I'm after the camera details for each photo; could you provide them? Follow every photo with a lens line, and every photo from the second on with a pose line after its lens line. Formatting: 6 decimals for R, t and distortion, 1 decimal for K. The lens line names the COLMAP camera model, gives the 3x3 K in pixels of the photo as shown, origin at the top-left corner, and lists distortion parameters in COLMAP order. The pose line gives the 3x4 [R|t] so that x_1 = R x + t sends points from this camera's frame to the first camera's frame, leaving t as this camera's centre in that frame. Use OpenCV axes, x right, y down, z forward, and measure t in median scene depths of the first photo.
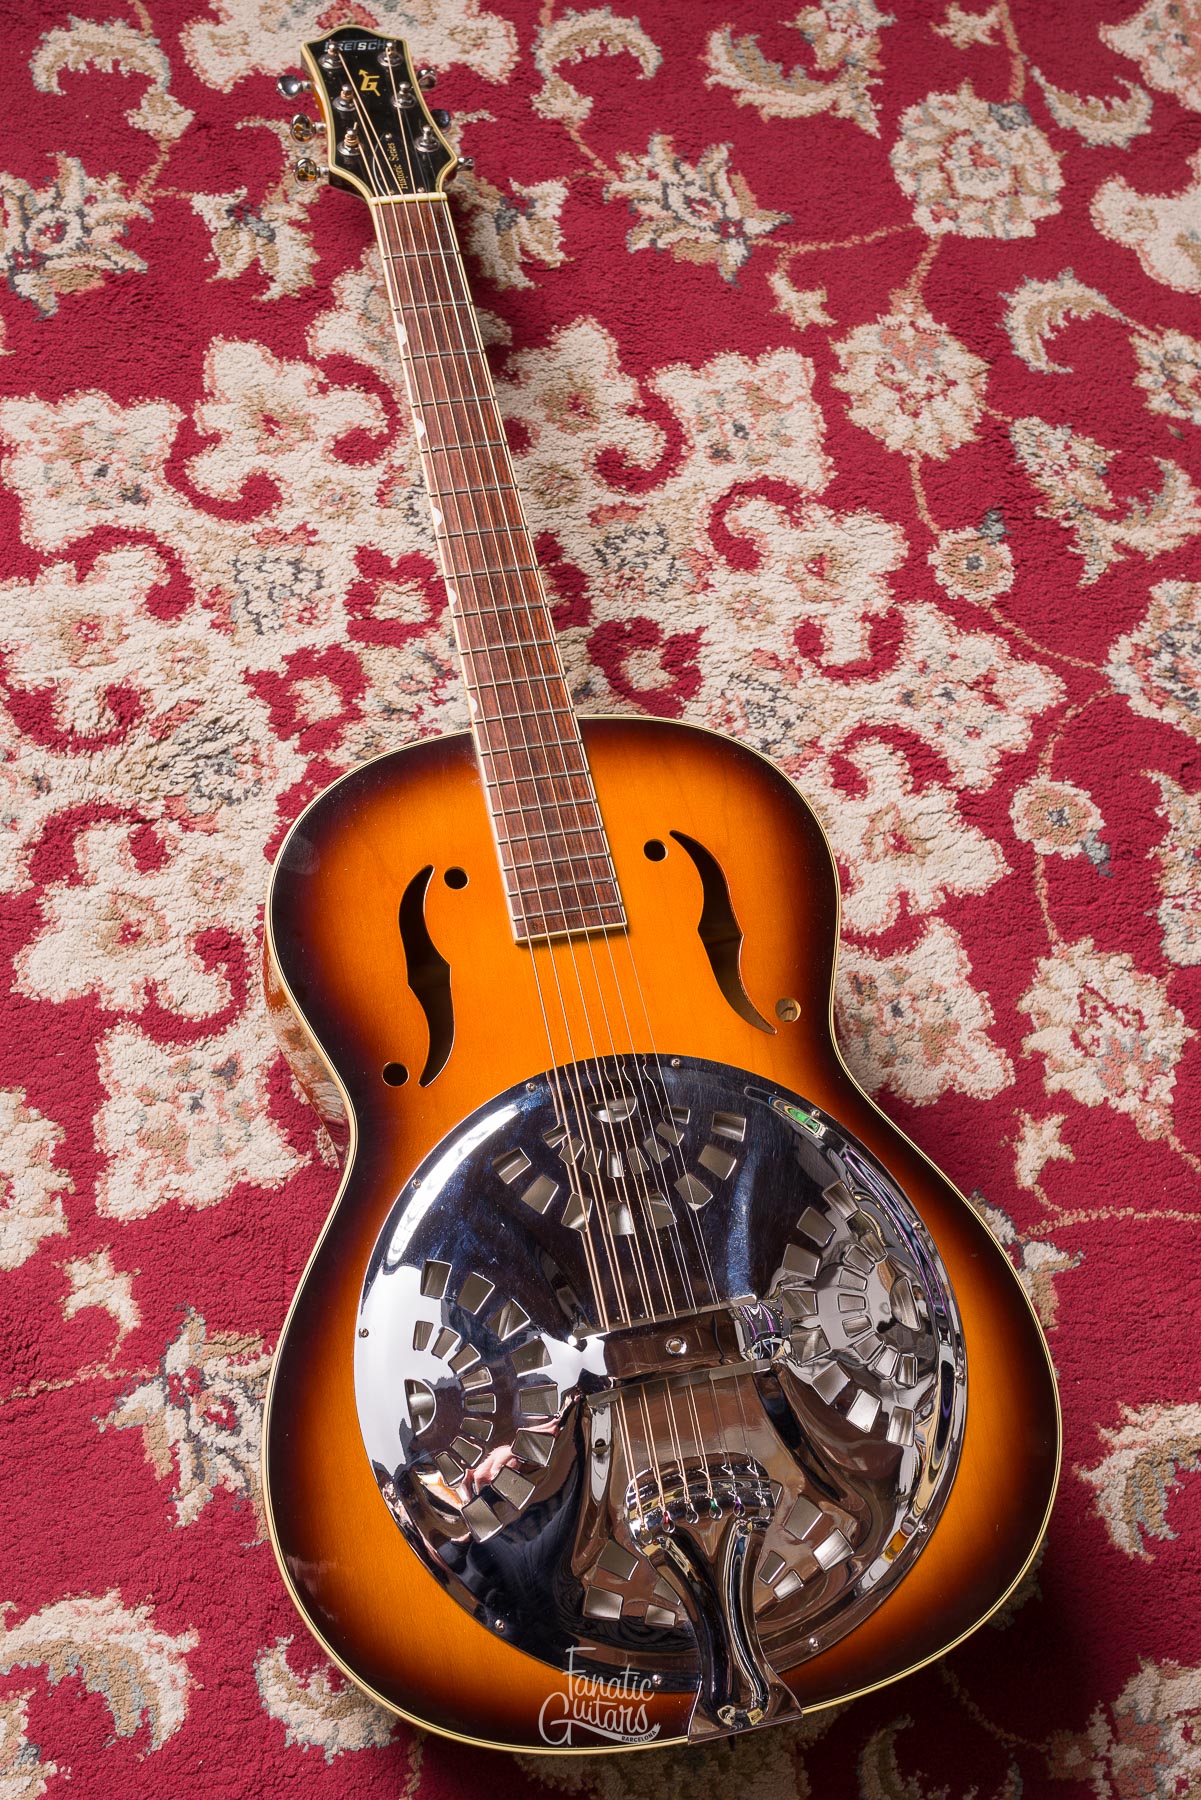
lens RADIAL K [[2021.9, 0, 538.4], [0, 2021.9, 920.4], [0, 0, 1]] dist [0.003030, 0.000000]
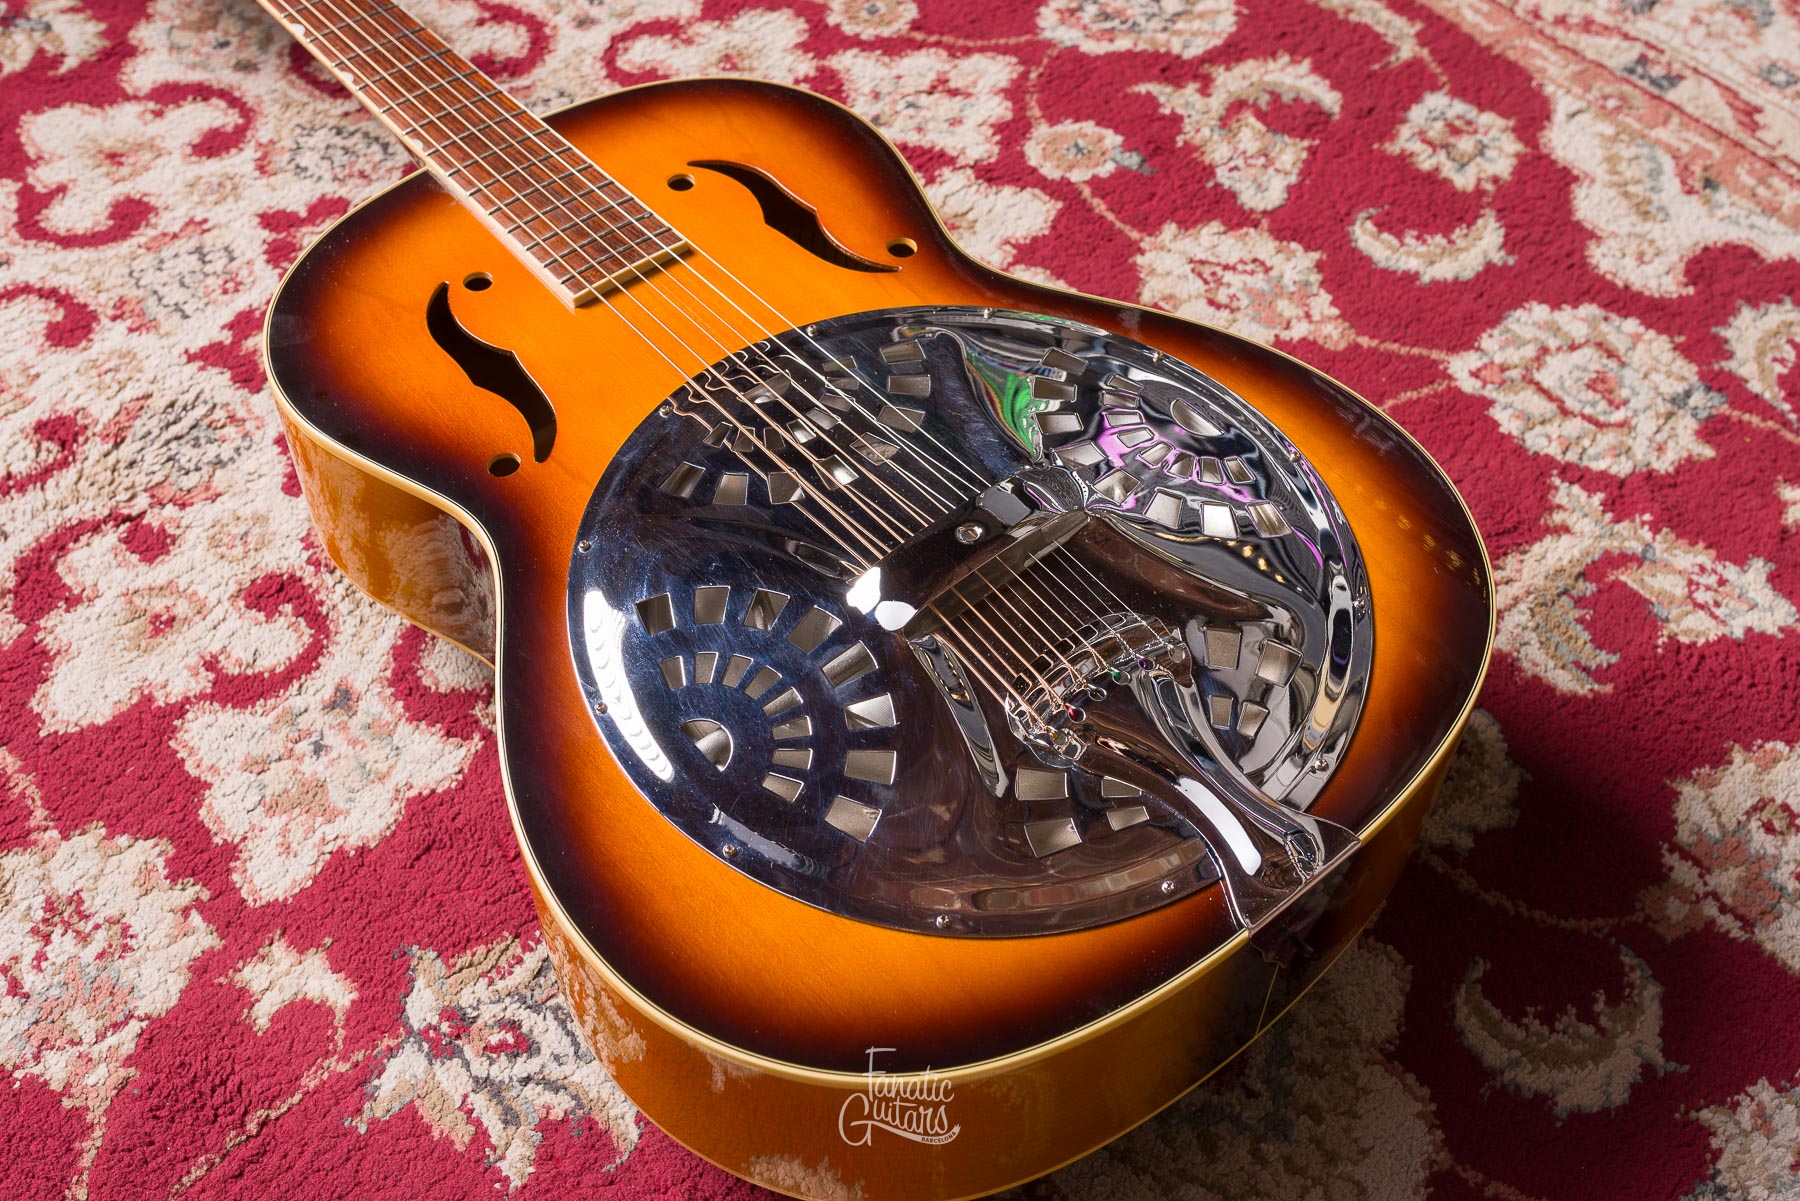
lens RADIAL K [[1906.5, 0, 882.4], [0, 1906.5, 551.9], [0, 0, 1]] dist [0.004027, 0.000000]
pose [[0.875020, -0.438234, 0.205647, -0.087220], [0.479998, 0.840544, -0.251173, 0.290196], [-0.062782, 0.318492, 0.945844, 0.231771]]
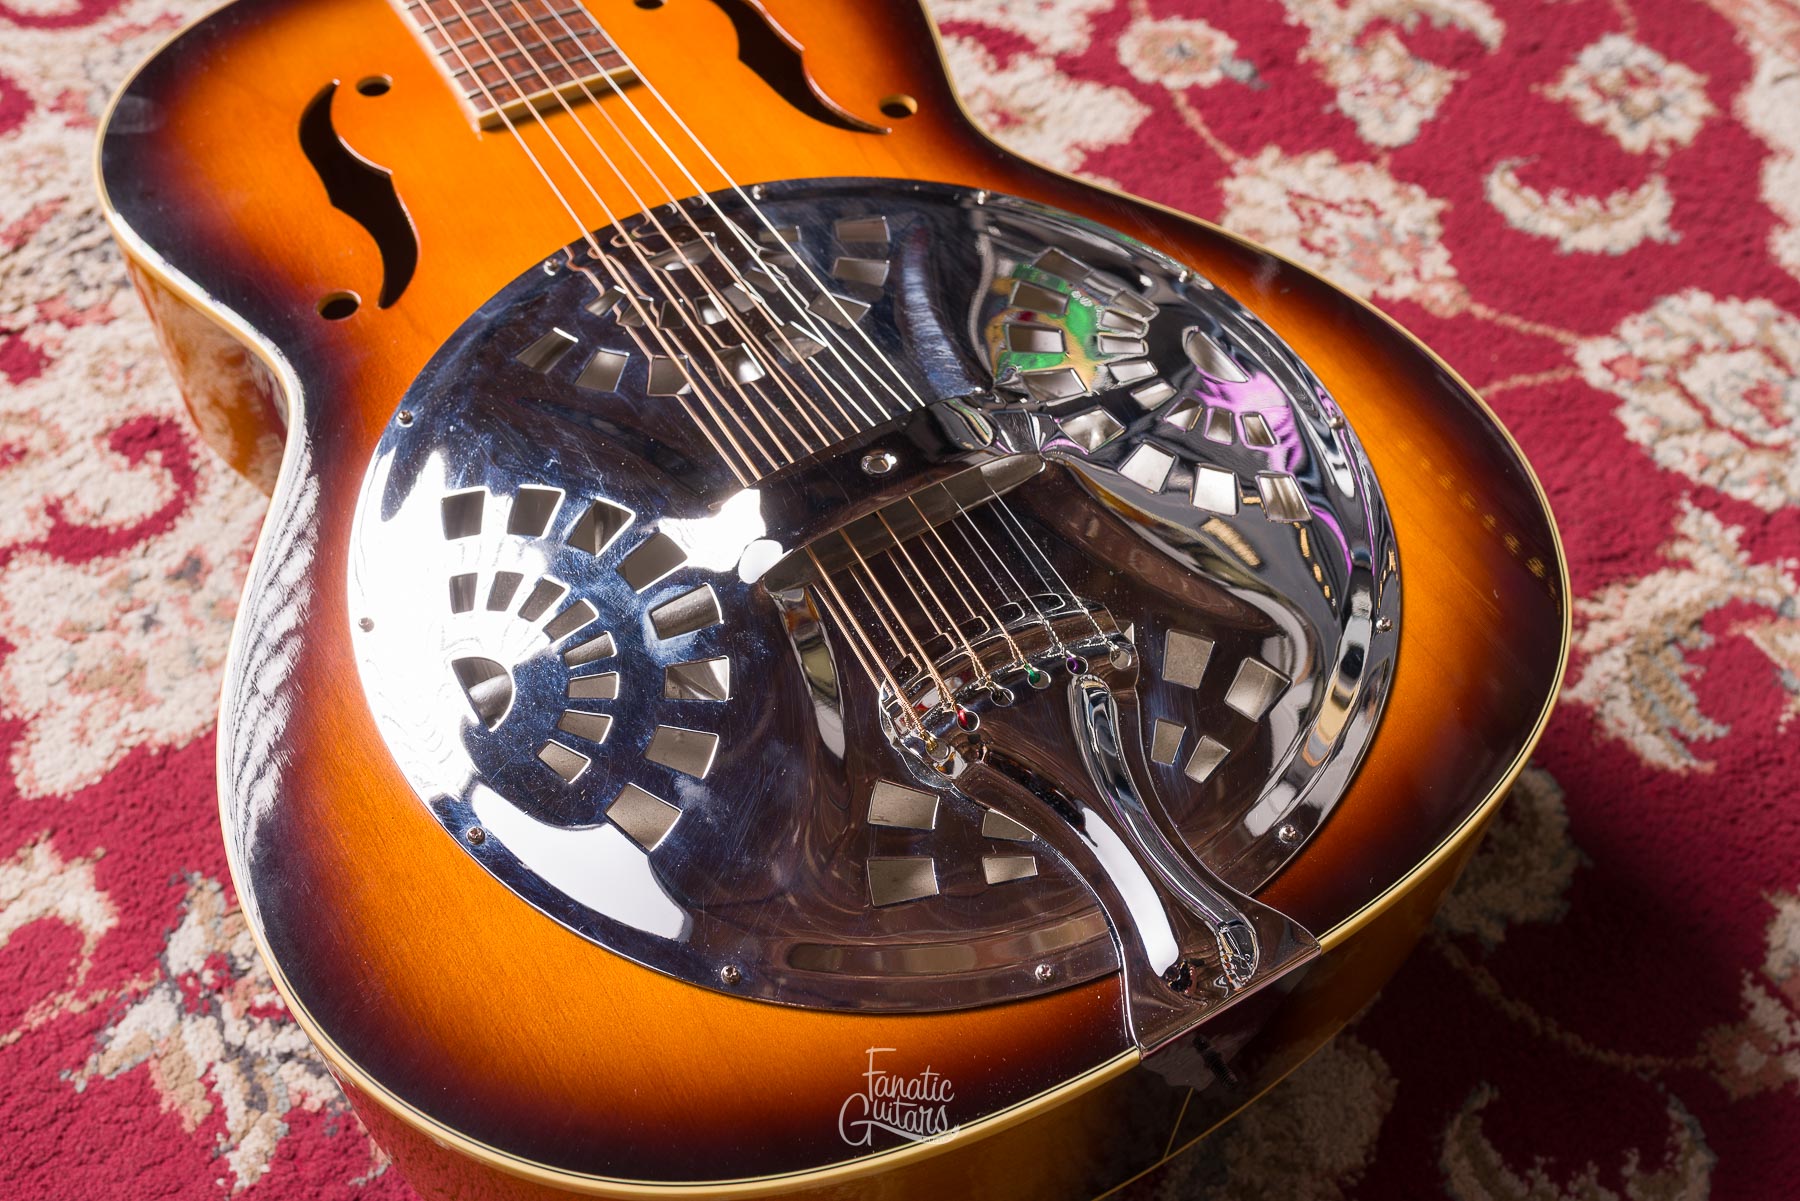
lens RADIAL K [[1770.7, 0, 893.4], [0, 1770.7, 608.2], [0, 0, 1]] dist [0.004542, 0.000000]
pose [[0.939069, -0.326612, 0.107116, 0.001845], [0.342967, 0.911060, -0.228786, 0.278674], [-0.022865, 0.251583, 0.967566, 0.381549]]
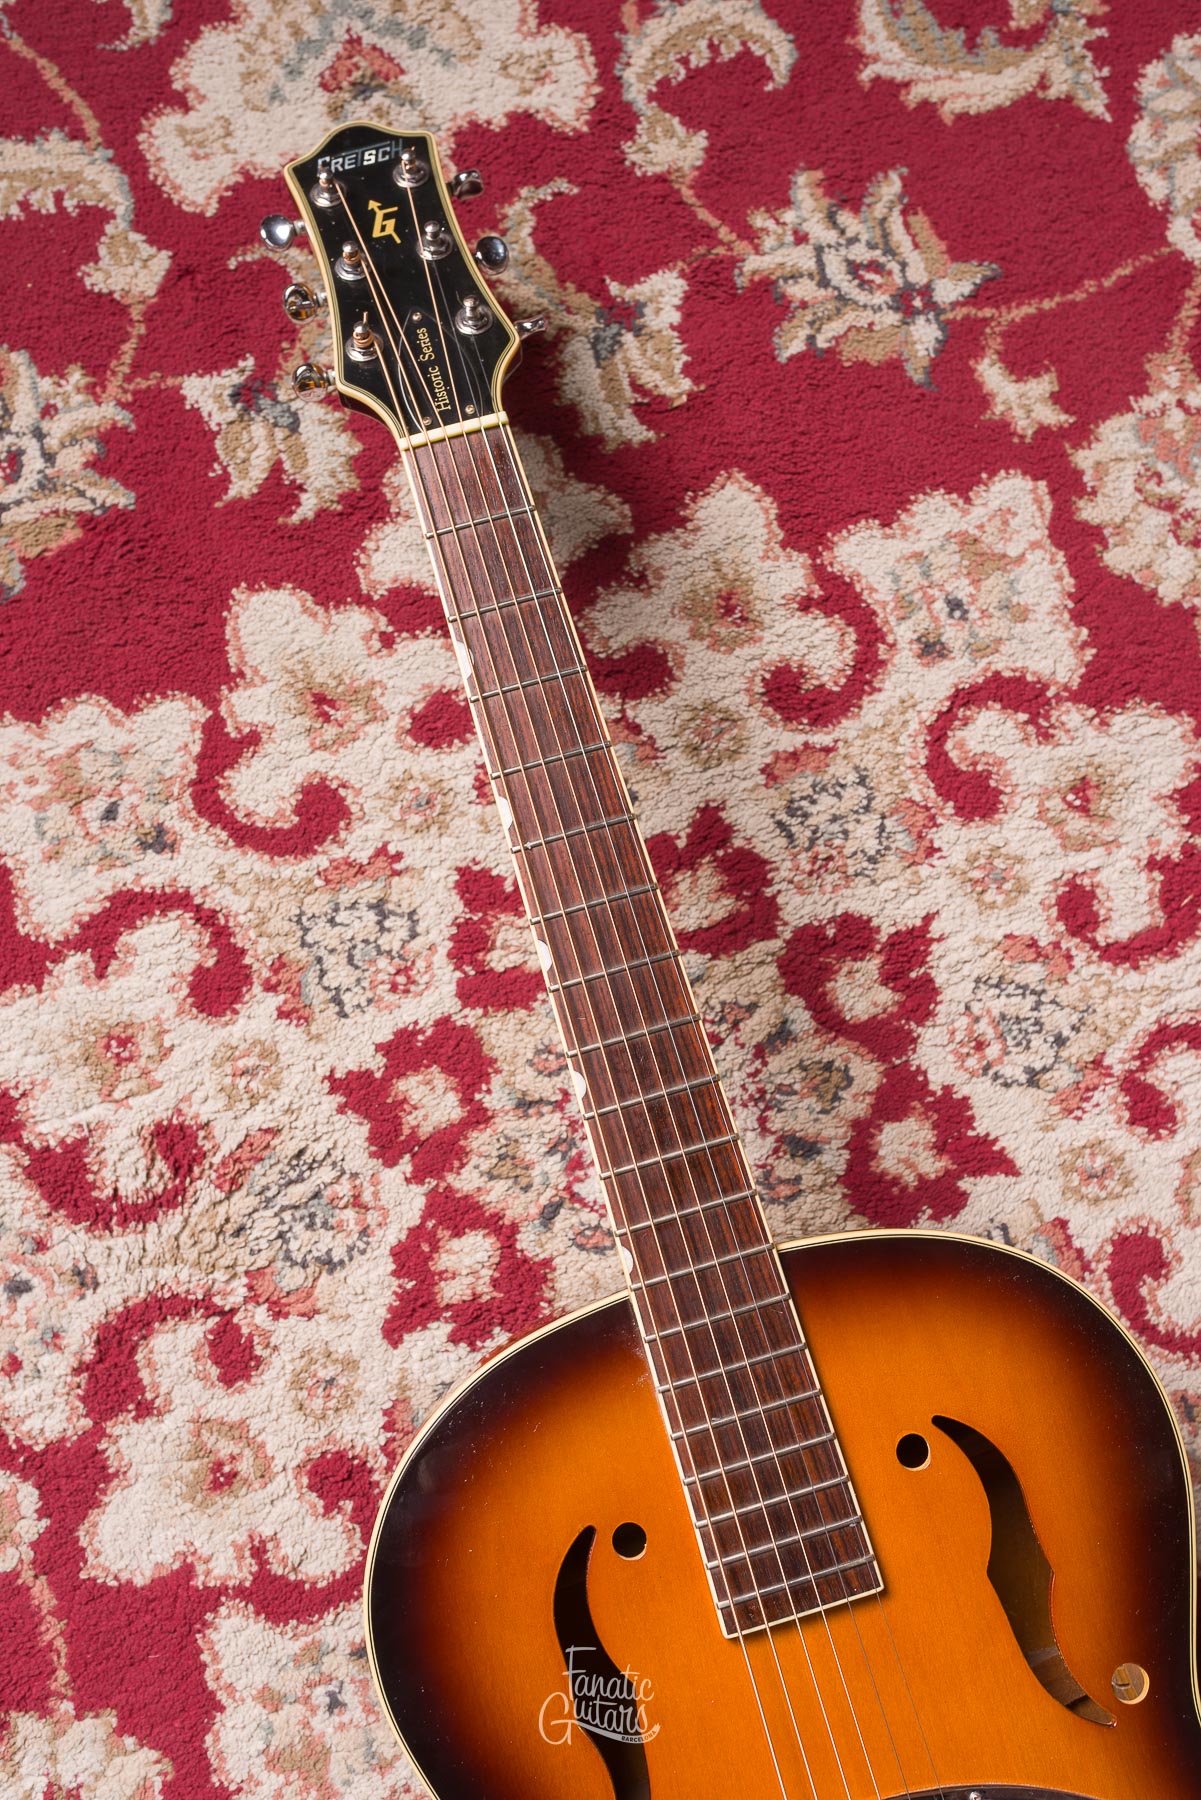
lens RADIAL K [[1770.7, 0, 593.7], [0, 1770.7, 885.8], [0, 0, 1]] dist [0.004542, 0.000000]
pose [[0.989282, -0.103086, -0.103417, 0.027700], [0.119814, 0.977894, 0.171371, -0.287871], [0.083465, -0.181925, 0.979764, 0.365142]]
